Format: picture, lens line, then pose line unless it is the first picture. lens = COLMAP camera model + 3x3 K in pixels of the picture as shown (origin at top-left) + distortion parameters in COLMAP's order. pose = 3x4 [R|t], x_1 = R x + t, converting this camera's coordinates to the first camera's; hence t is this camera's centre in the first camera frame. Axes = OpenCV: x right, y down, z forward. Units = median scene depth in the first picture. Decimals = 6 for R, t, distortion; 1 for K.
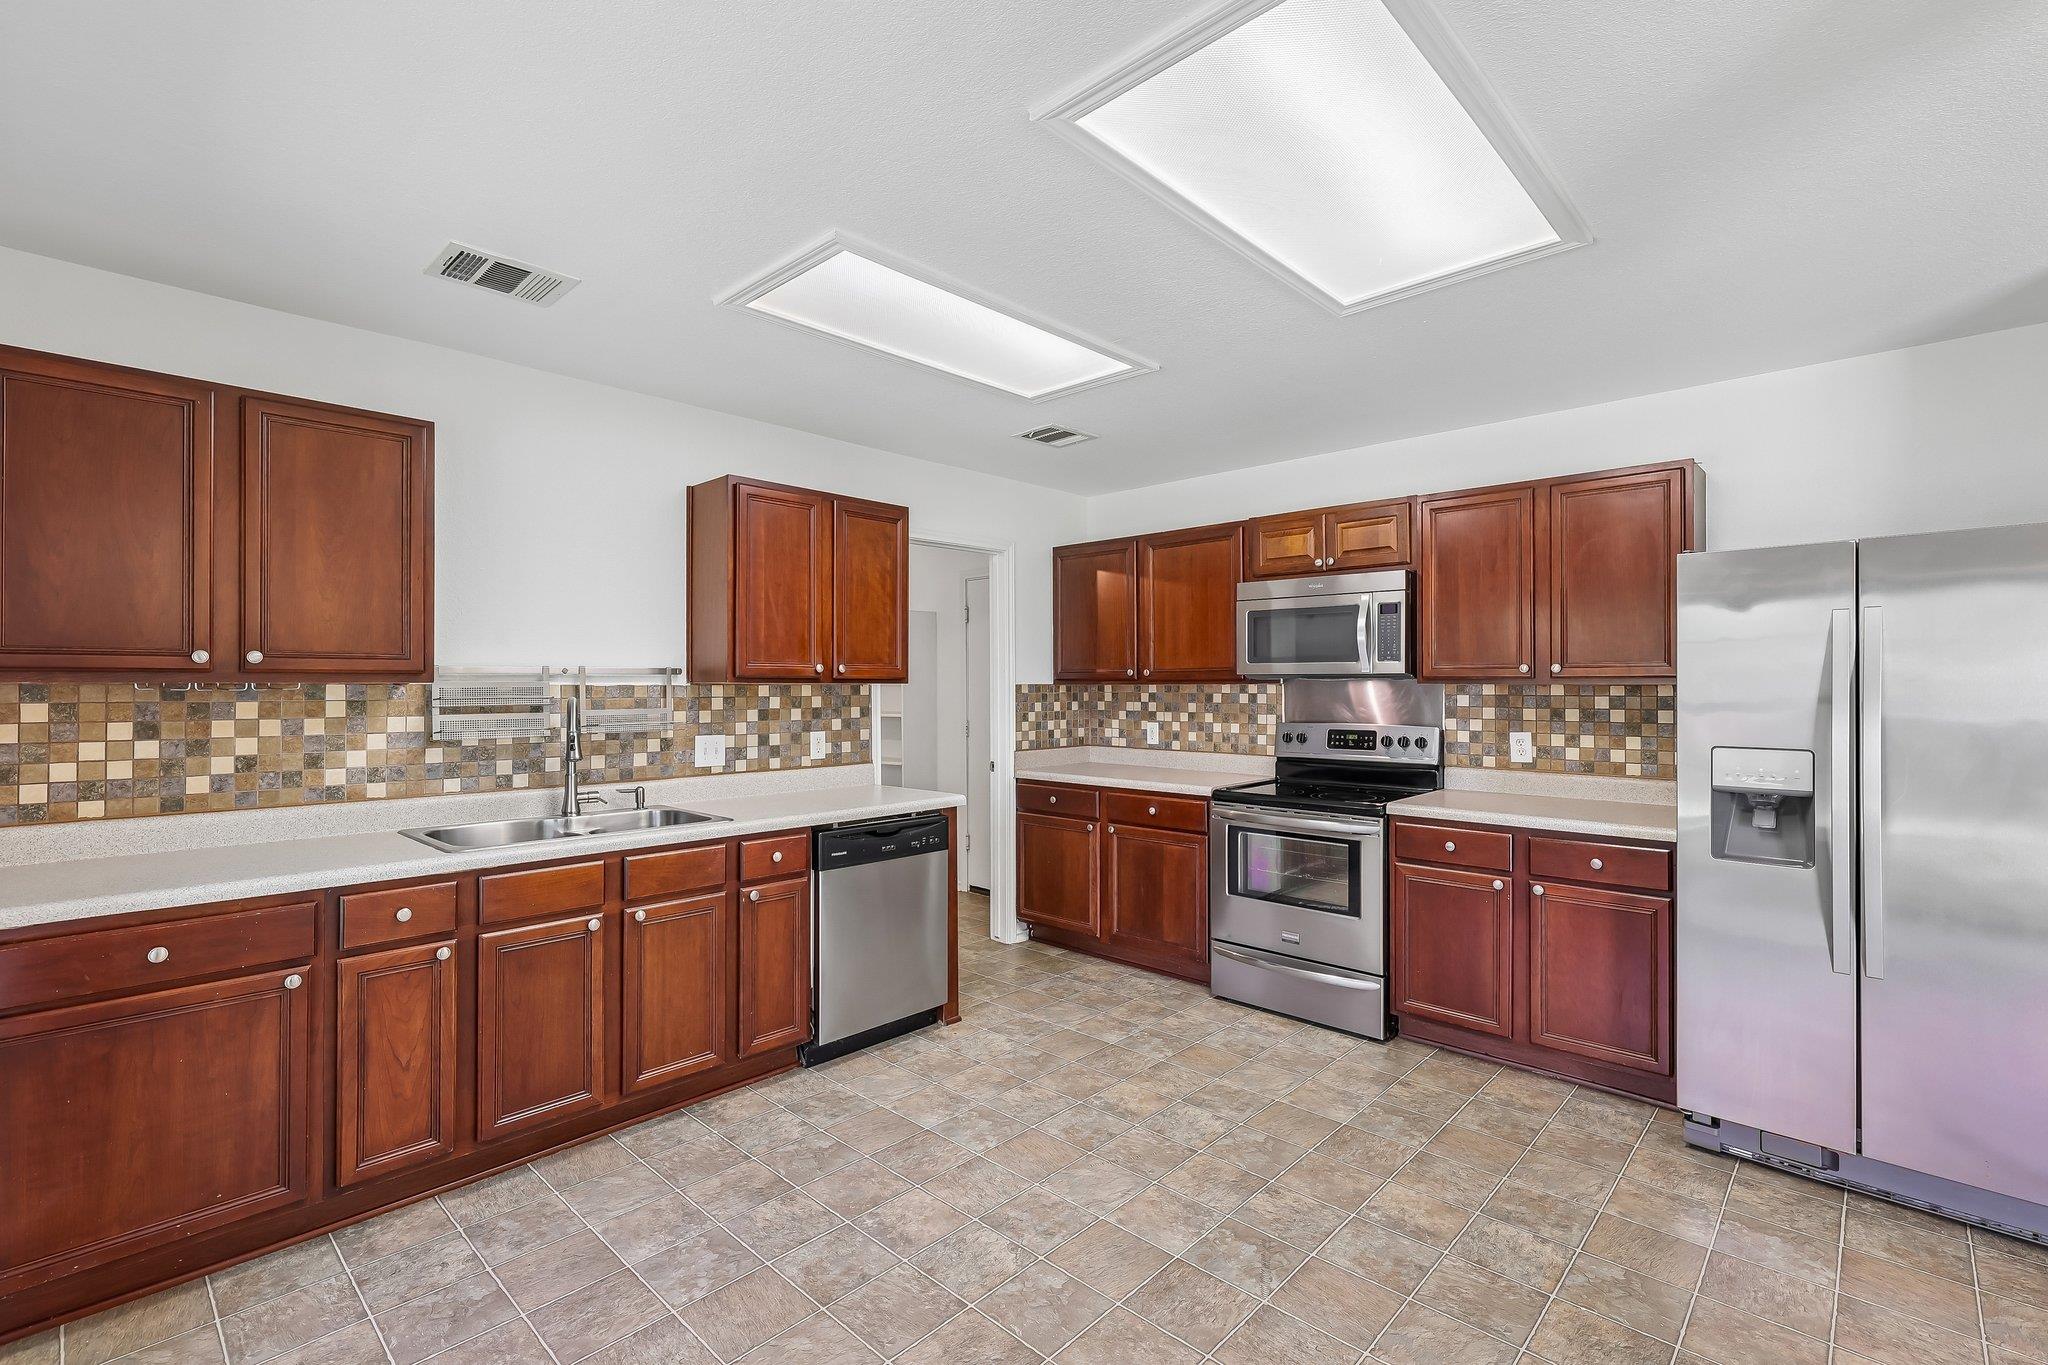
lens RADIAL K [[910.0, 0, 1027.4], [0, 910.0, 679.9], [0, 0, 1]] dist [-0.000356, 0.000030]
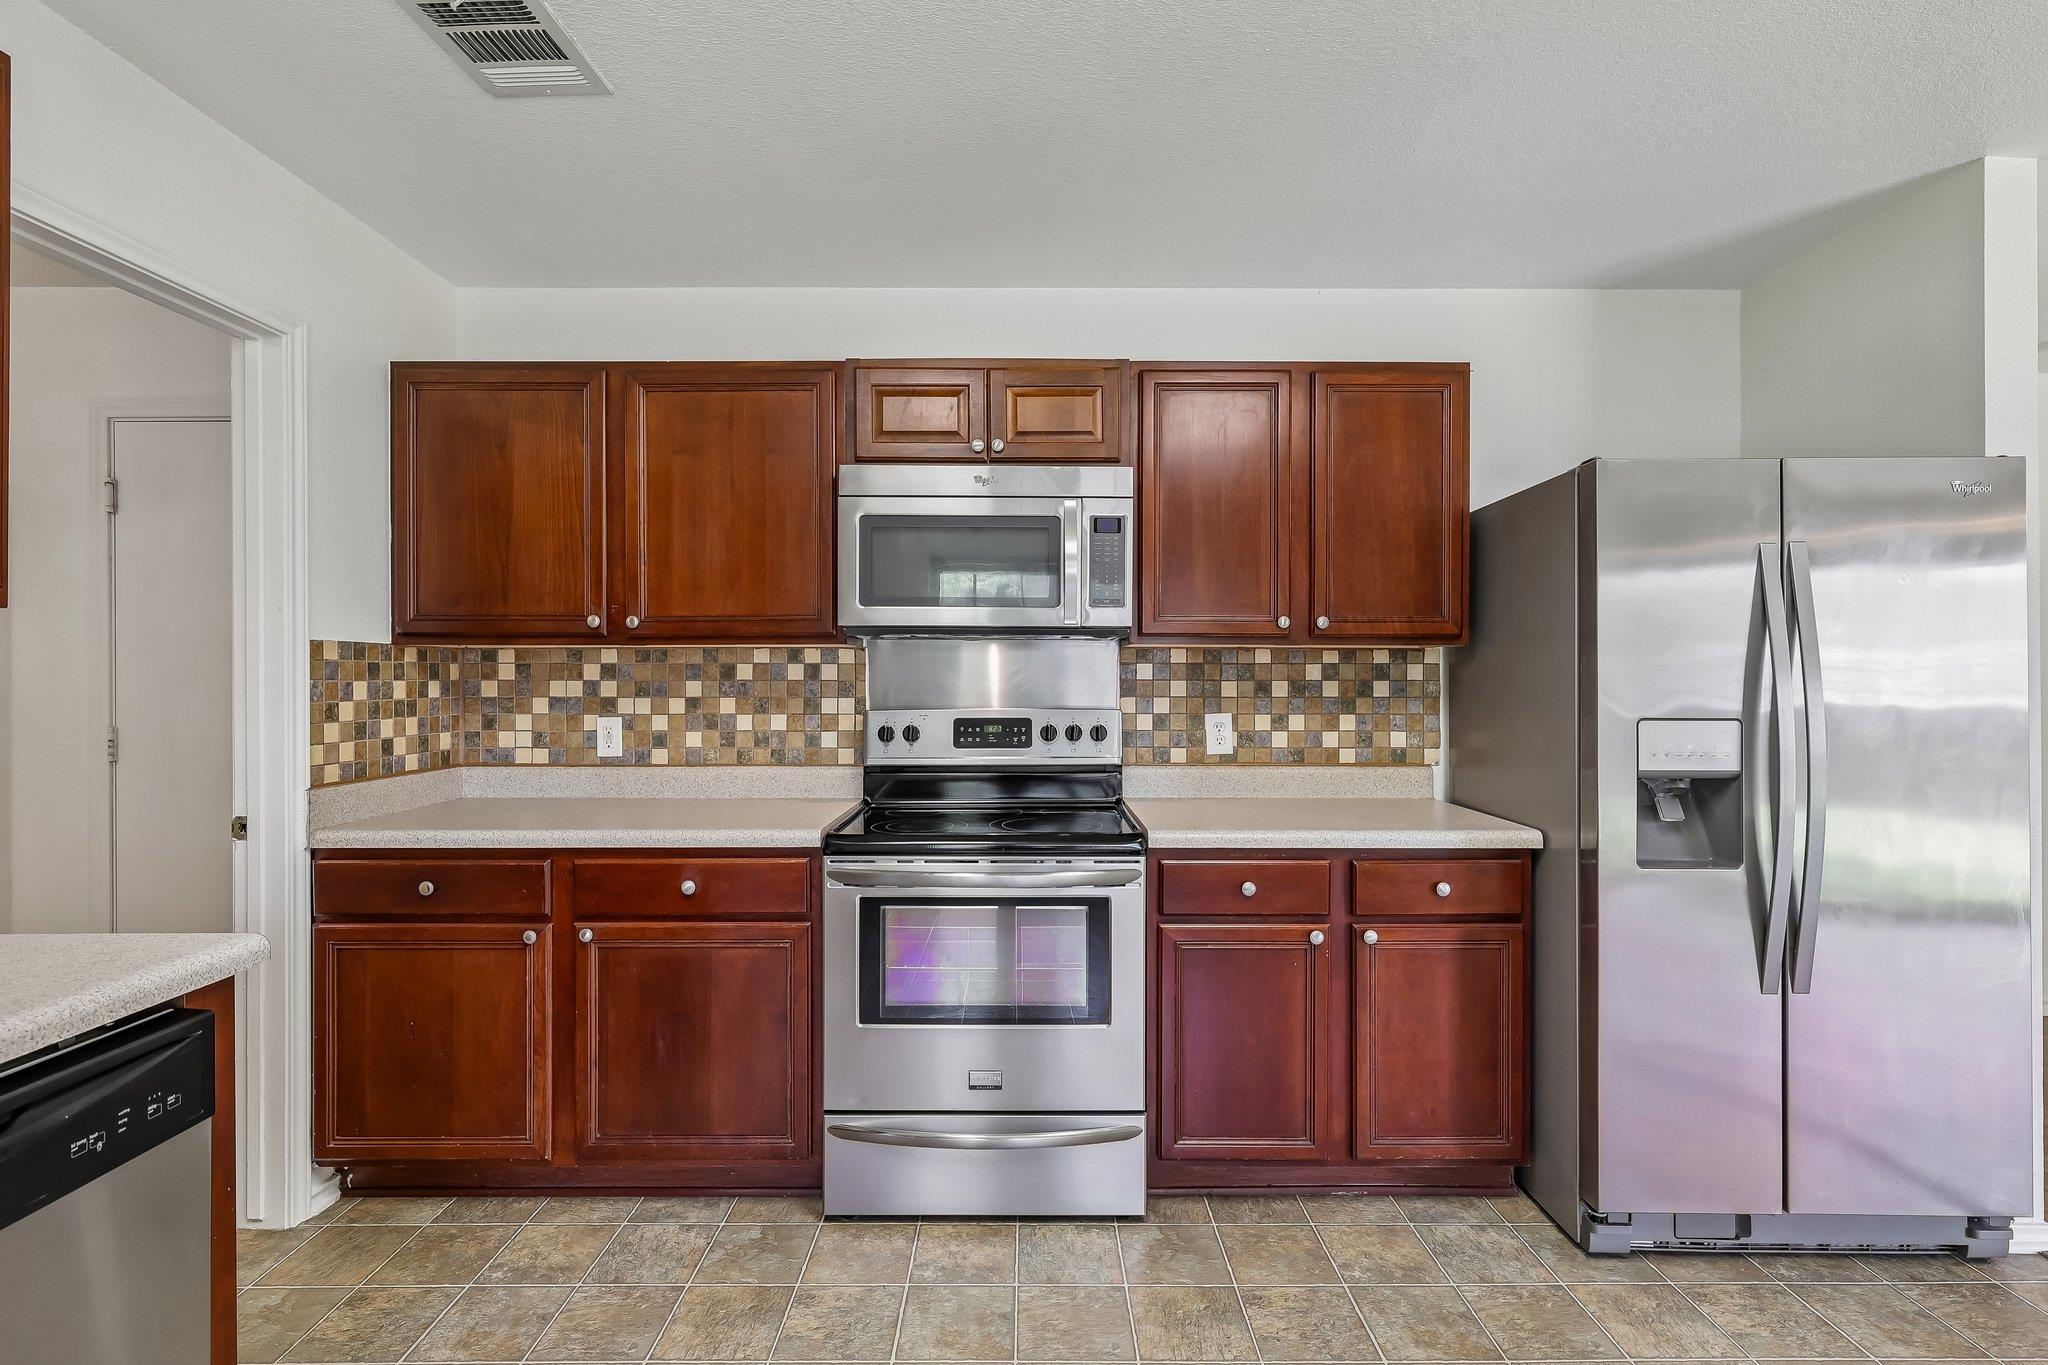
lens RADIAL K [[966.5, 0, 1024.8], [0, 966.5, 677.6], [0, 0, 1]] dist [0.000103, -0.000008]
pose [[0.722859, 0.002429, 0.690991, -0.100700], [-0.004308, 0.999990, 0.000991, 0.024956], [-0.690982, -0.003692, 0.722863, 0.476861]]
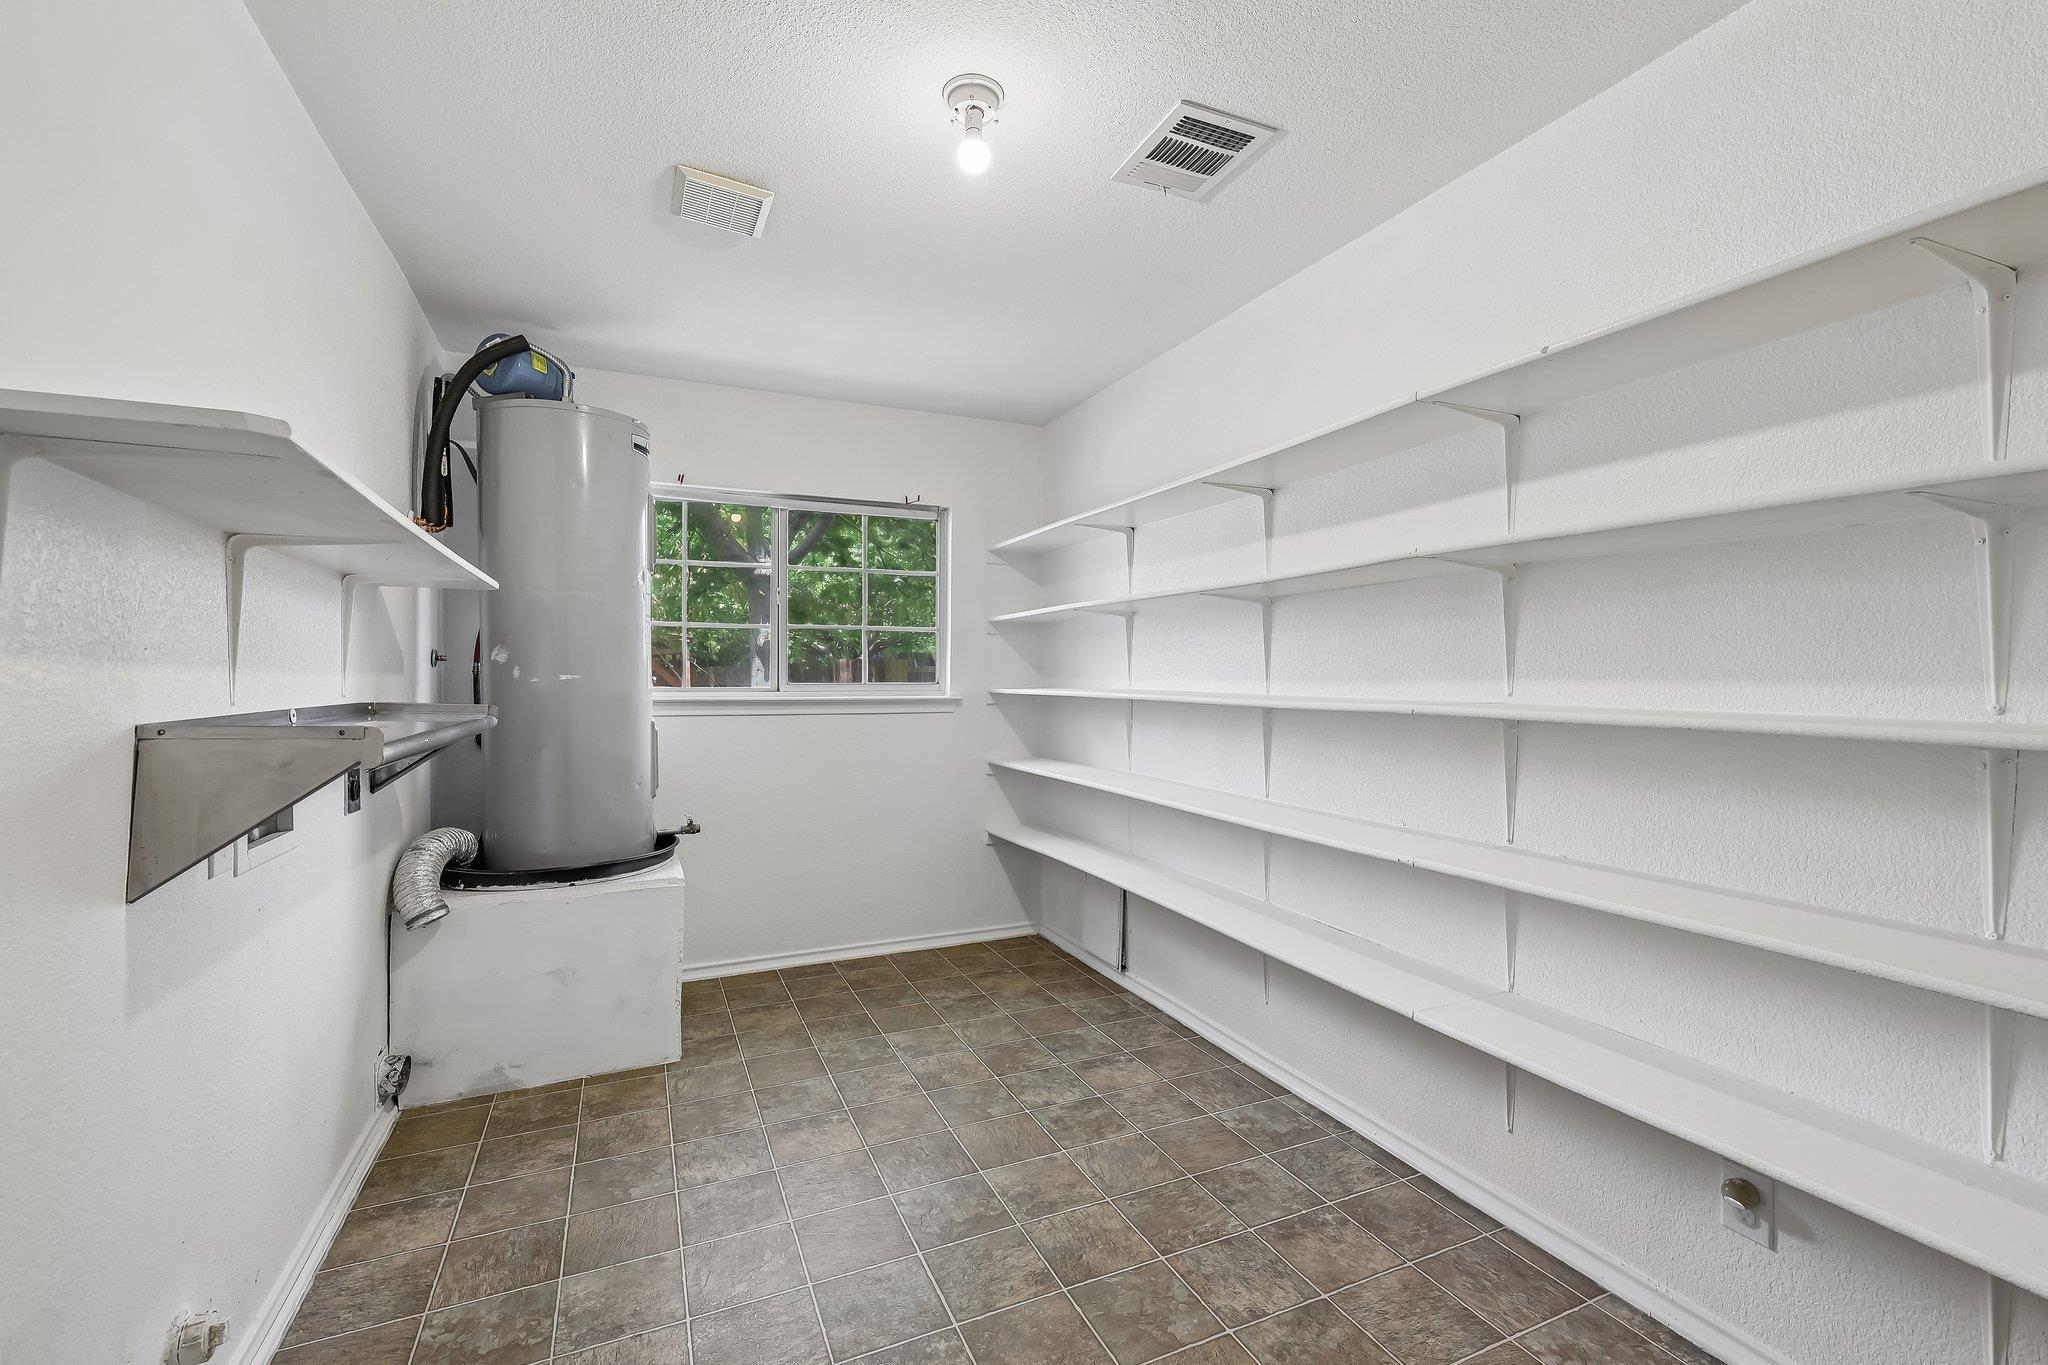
lens RADIAL K [[892.1, 0, 1025.4], [0, 892.1, 677.8], [0, 0, 1]] dist [-0.000925, -0.000053]
pose [[-0.378657, 0.005411, -0.925521, 0.705171], [0.002028, 0.999985, 0.005017, 0.036785], [0.925535, 0.000022, -0.378662, 0.894494]]
